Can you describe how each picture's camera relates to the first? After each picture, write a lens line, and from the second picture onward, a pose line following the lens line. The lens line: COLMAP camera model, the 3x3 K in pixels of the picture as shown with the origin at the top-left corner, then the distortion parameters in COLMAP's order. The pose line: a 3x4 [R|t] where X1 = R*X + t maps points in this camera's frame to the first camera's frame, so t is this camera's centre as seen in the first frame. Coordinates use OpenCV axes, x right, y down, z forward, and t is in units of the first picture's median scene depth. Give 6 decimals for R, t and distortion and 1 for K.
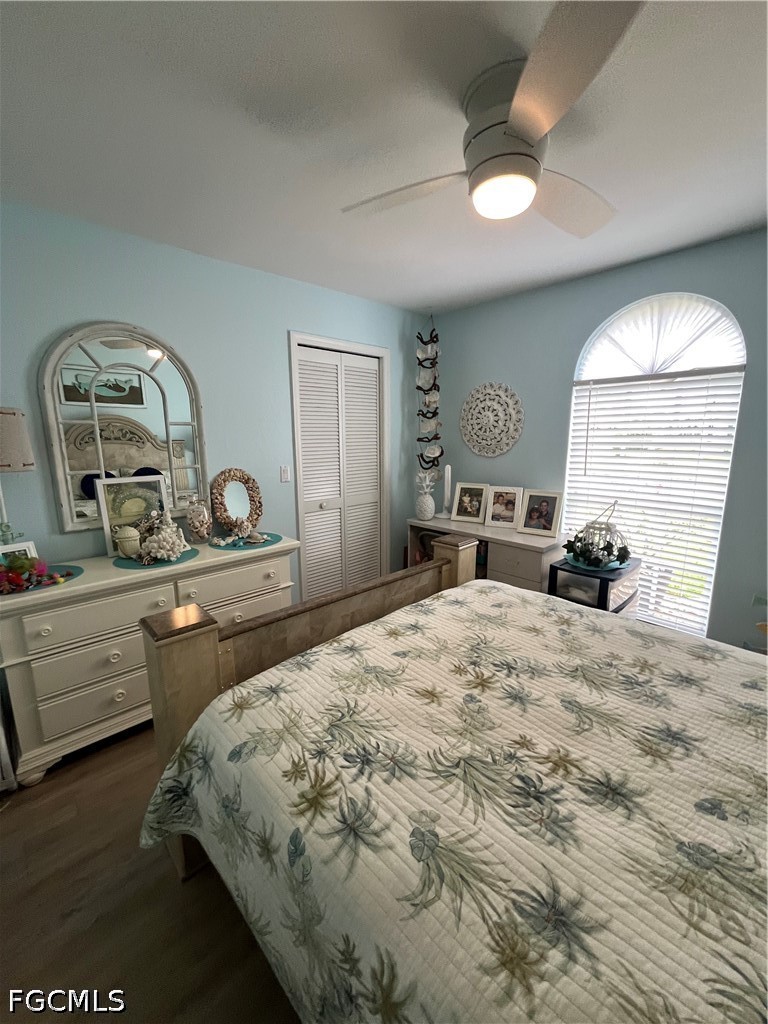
lens RADIAL K [[410.8, 0, 385.7], [0, 410.8, 512.9], [0, 0, 1]] dist [-0.005268, 0.000847]
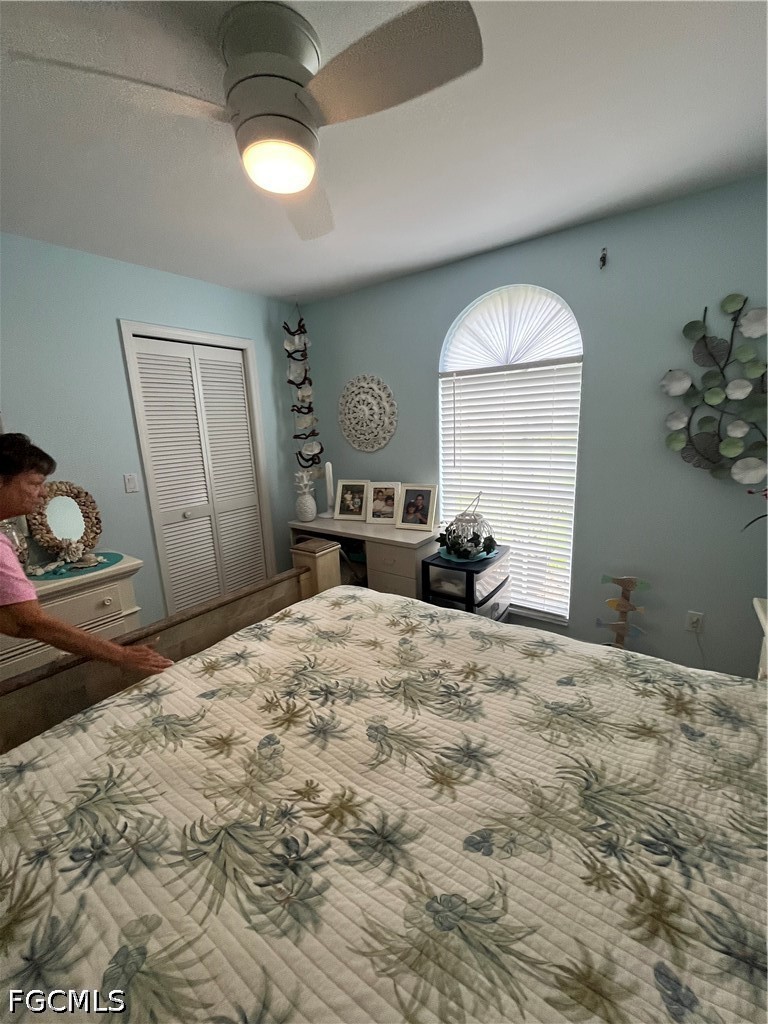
lens RADIAL K [[410.8, 0, 385.7], [0, 410.8, 512.9], [0, 0, 1]] dist [-0.005268, 0.000847]
pose [[0.983319, -0.070782, 0.167553, 0.162964], [0.067251, 0.997380, 0.026664, -0.021079], [-0.169001, -0.014951, 0.985502, 0.044262]]
